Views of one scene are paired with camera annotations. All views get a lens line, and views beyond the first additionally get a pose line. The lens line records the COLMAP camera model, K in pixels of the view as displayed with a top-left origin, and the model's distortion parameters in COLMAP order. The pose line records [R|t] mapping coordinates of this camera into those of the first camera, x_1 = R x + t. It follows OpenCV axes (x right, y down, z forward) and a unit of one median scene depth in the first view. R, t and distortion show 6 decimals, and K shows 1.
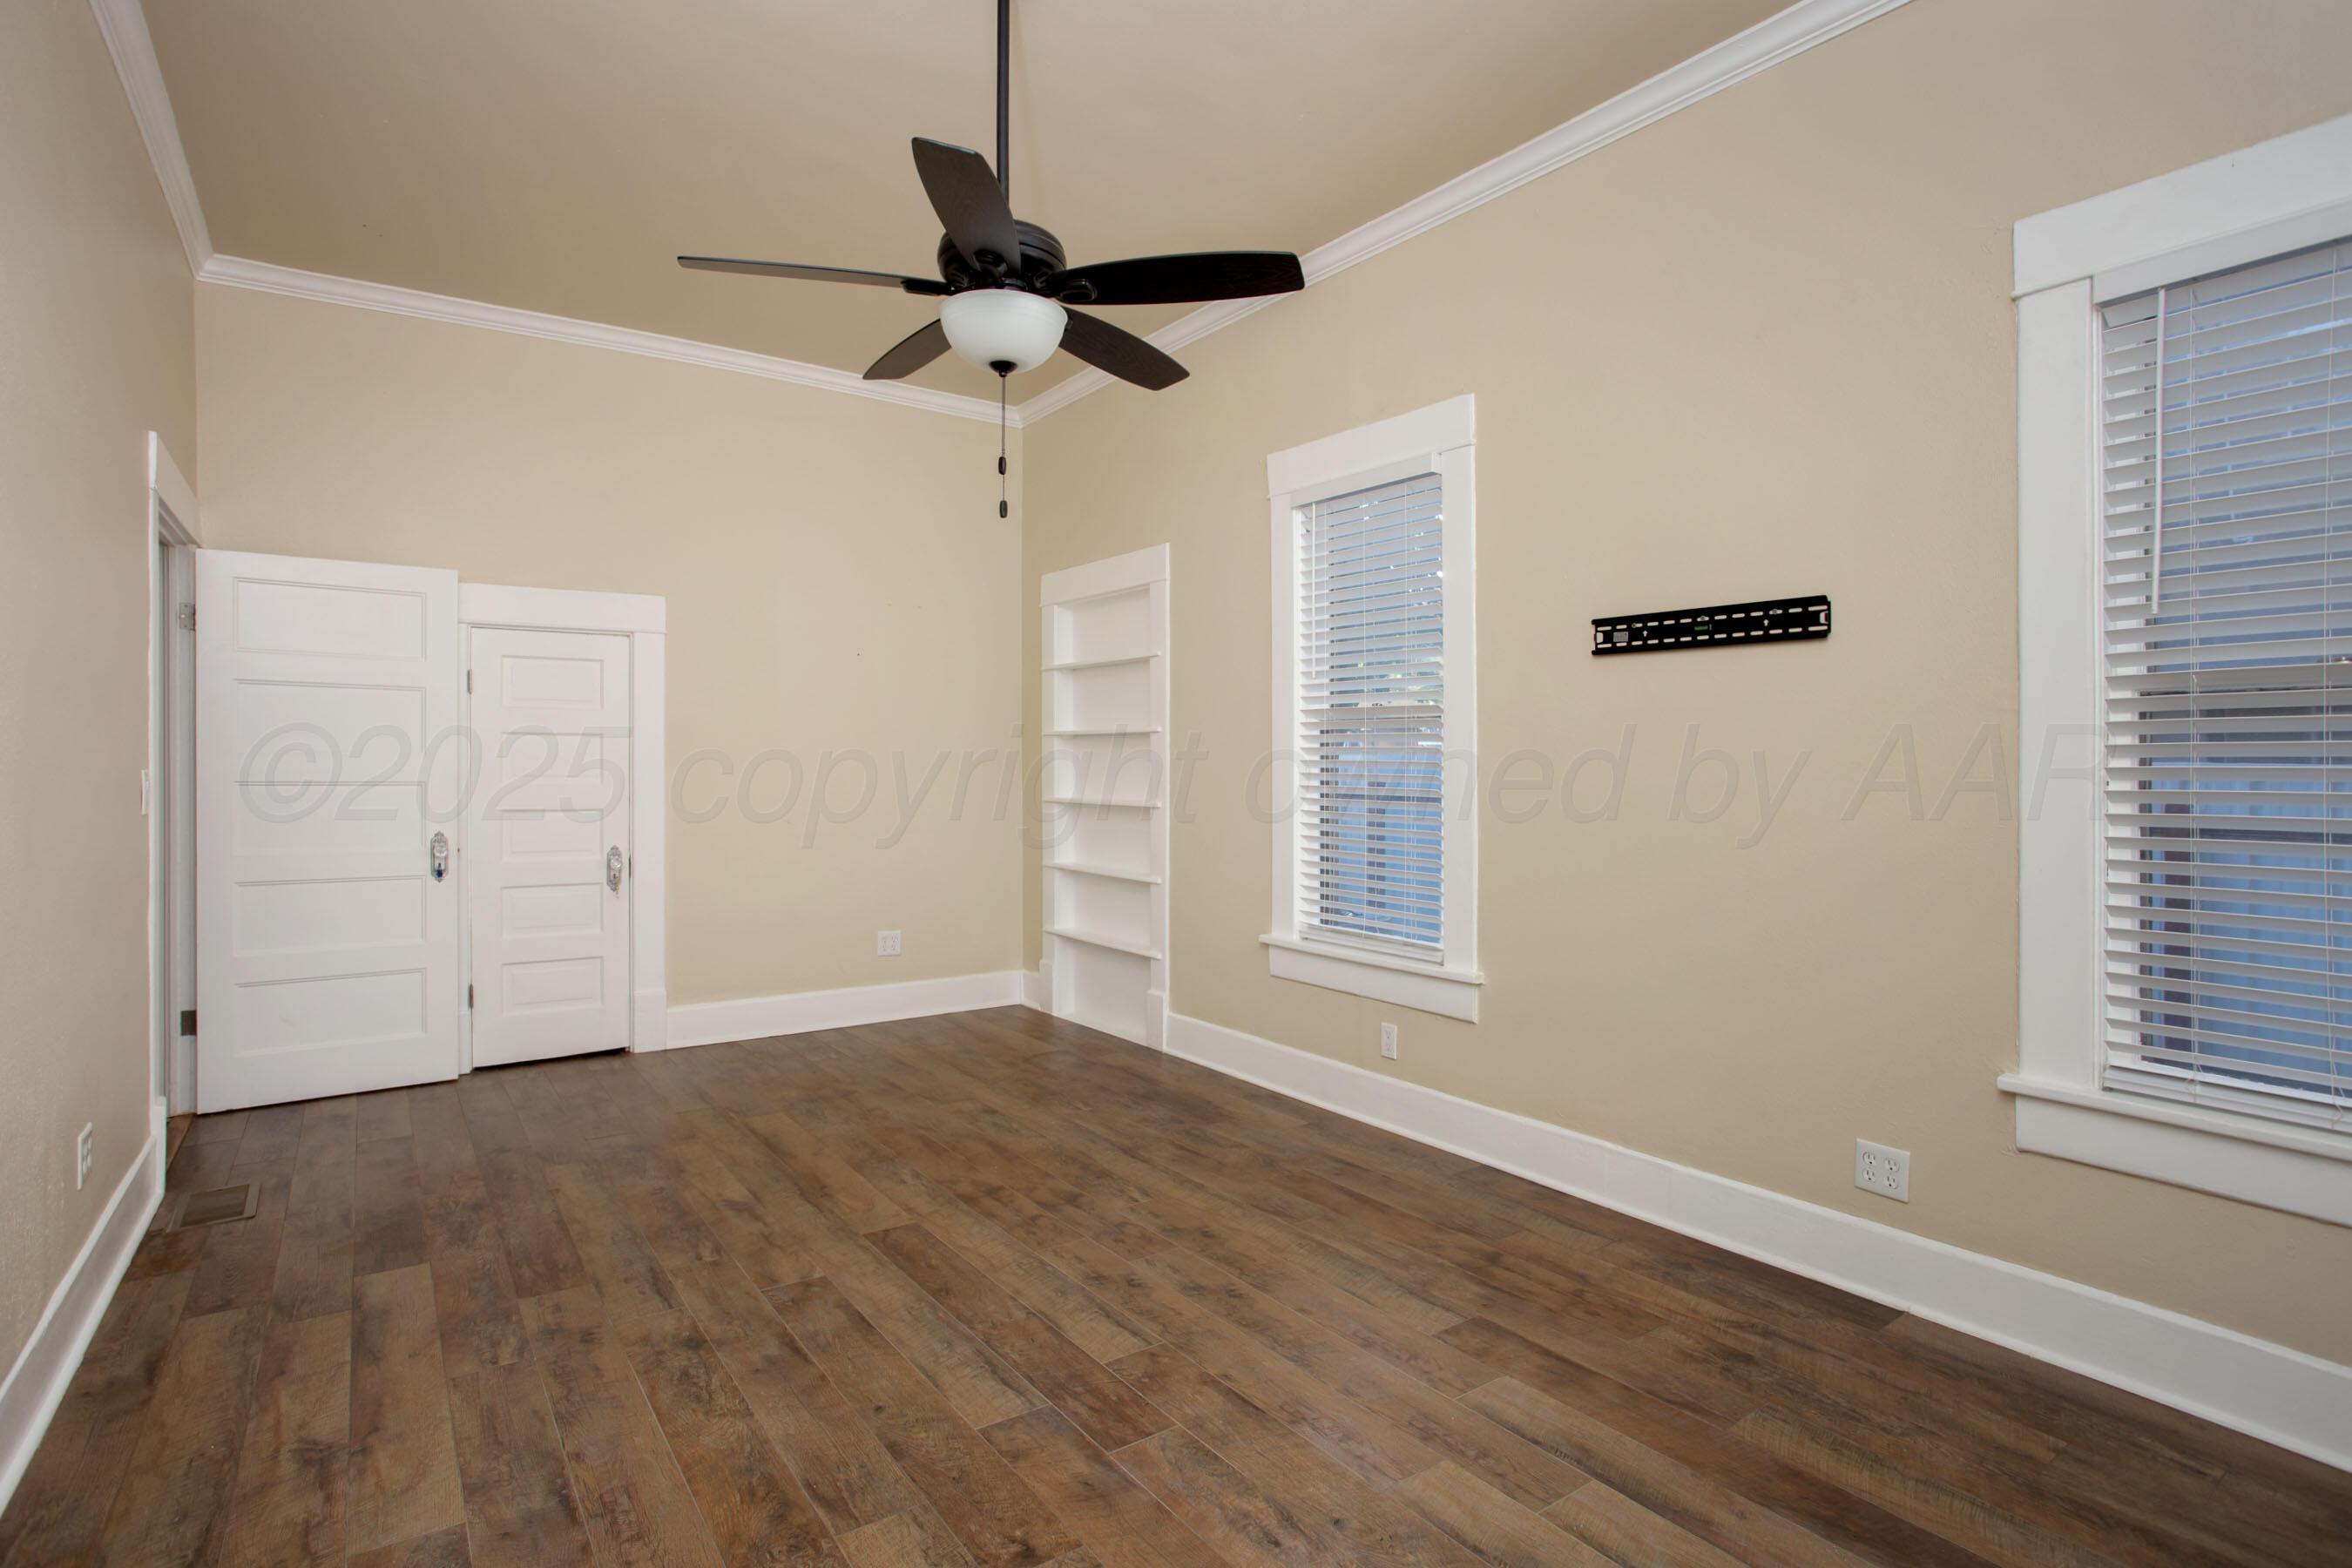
lens RADIAL K [[1199.5, 0, 1176.0], [0, 1199.5, 784.0], [0, 0, 1]] dist [-0.086786, 0.043786]
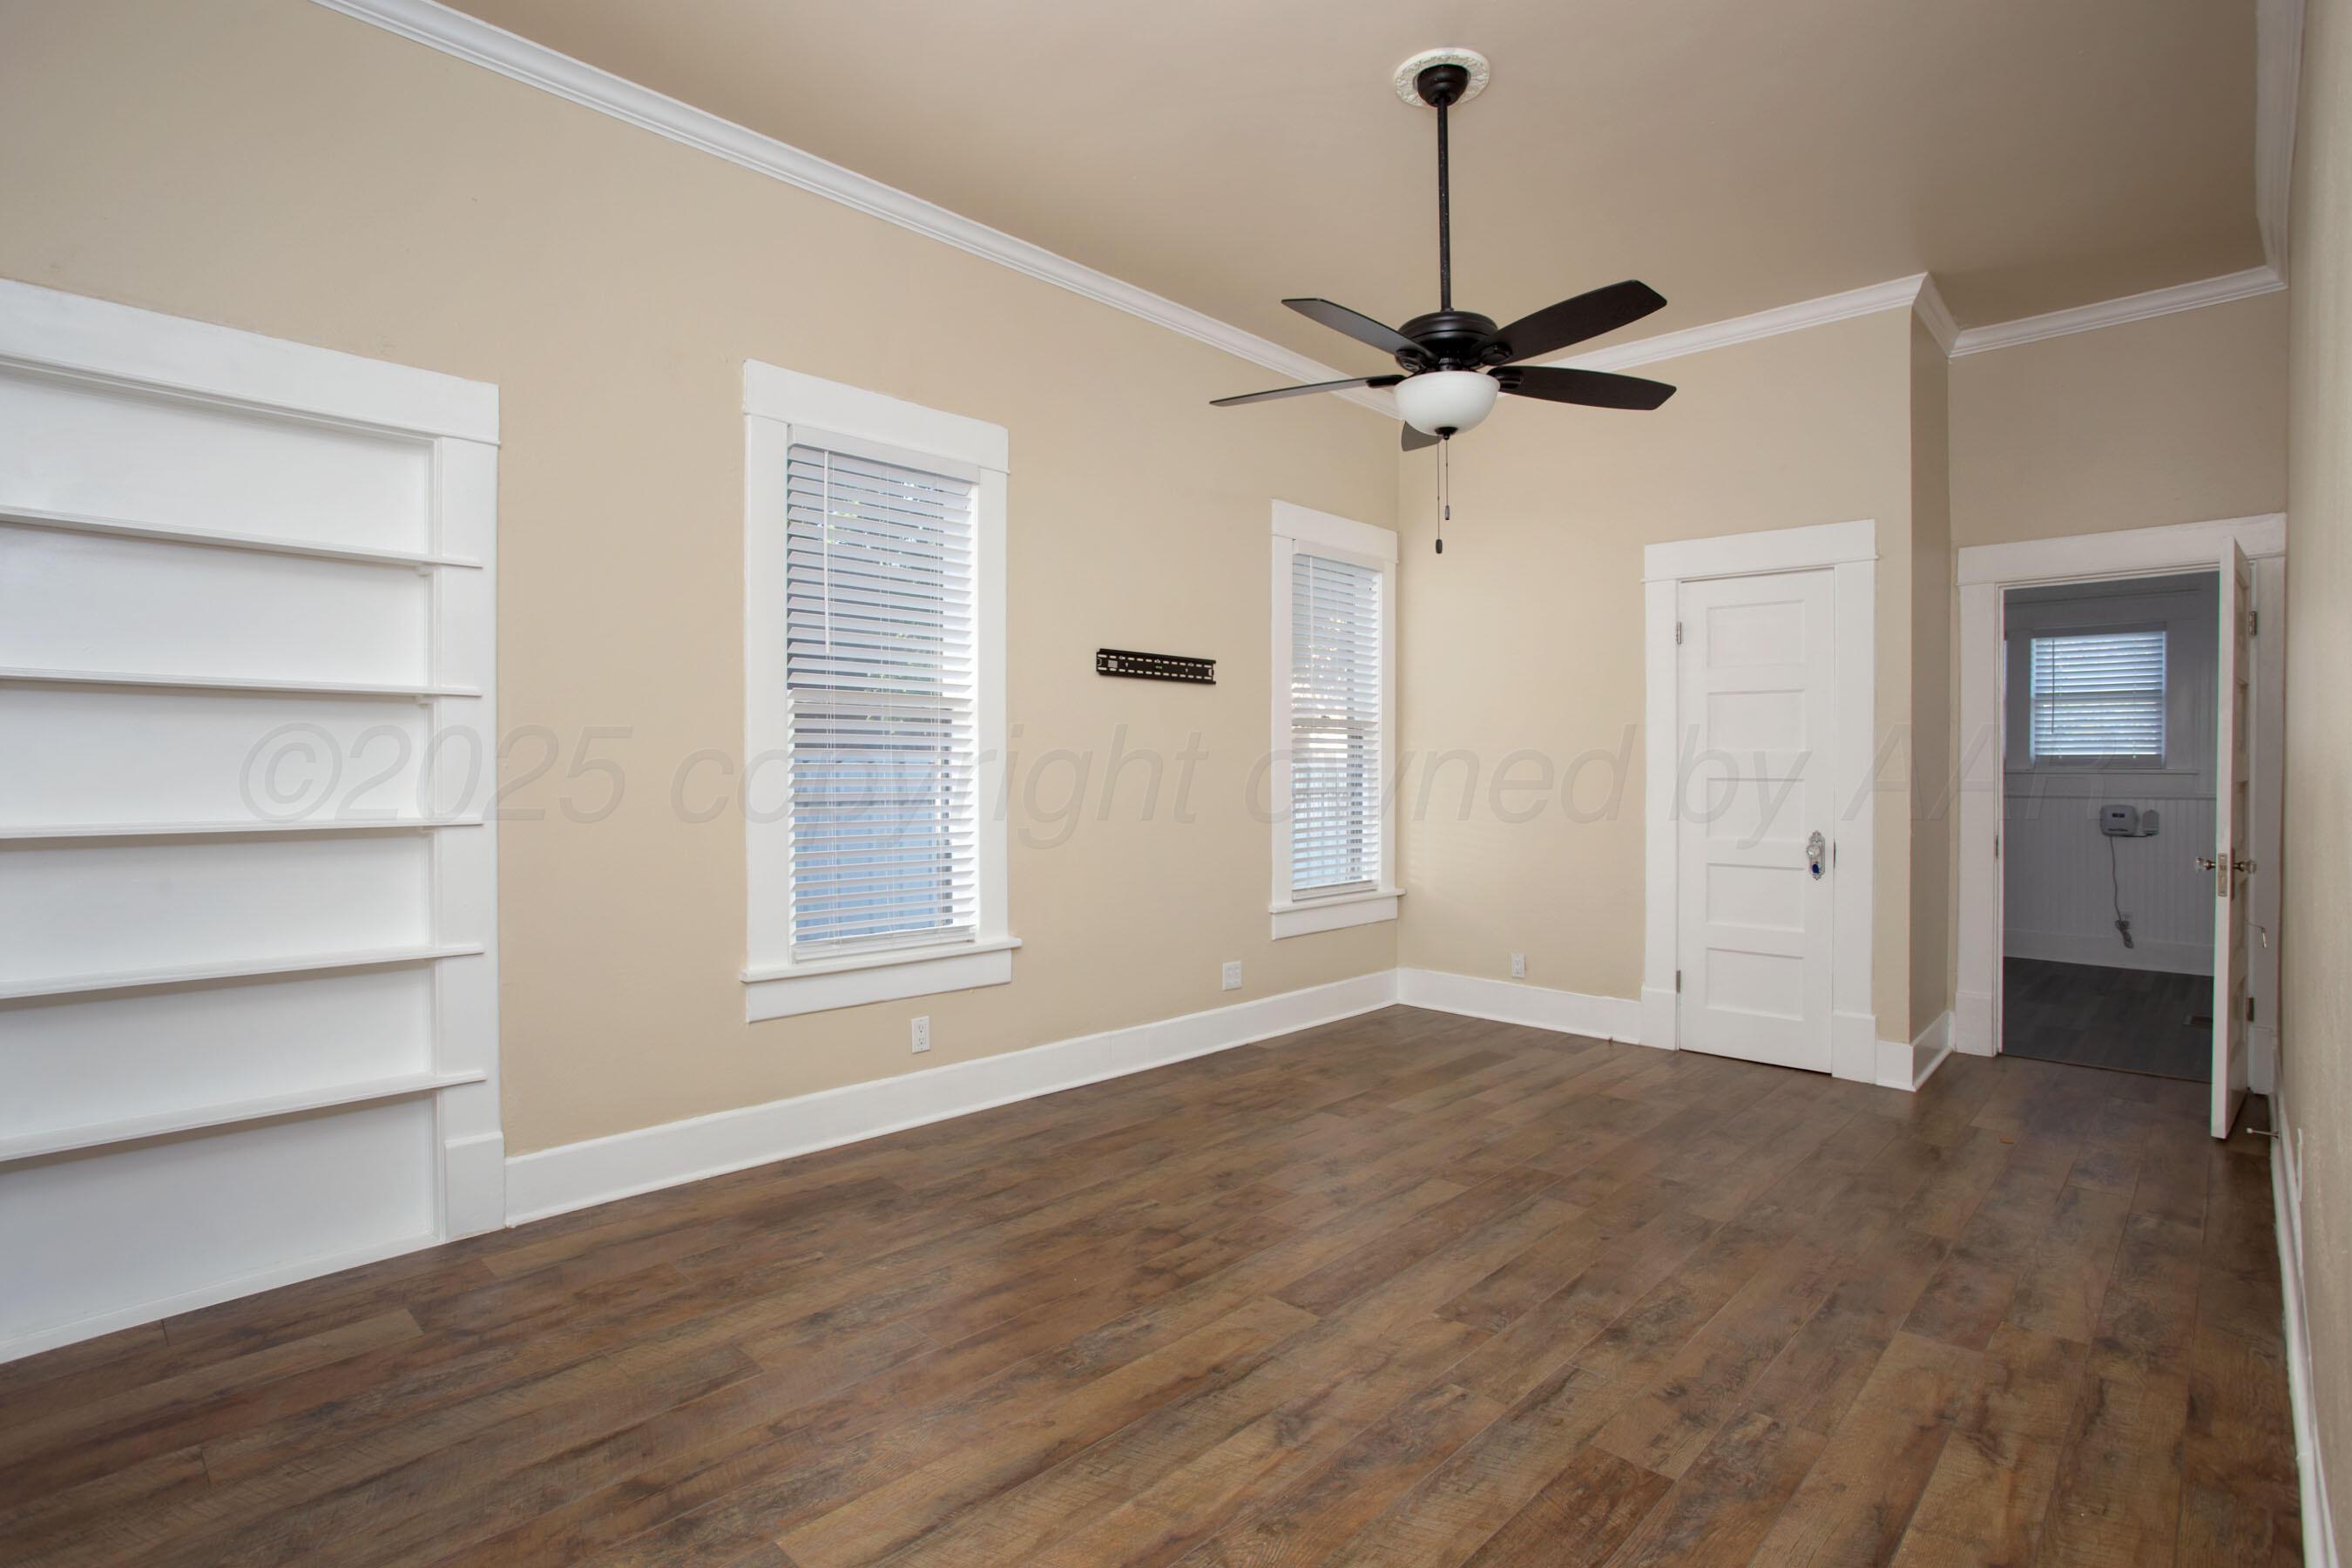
lens RADIAL K [[1140.4, 0, 1241.4], [0, 1140.4, 773.2], [0, 0, 1]] dist [-0.097353, 0.054139]
pose [[-0.220423, -0.012296, 0.975327, -1.015702], [0.009467, 0.999846, 0.014744, -0.015831], [-0.975358, 0.012483, -0.220273, 1.218579]]
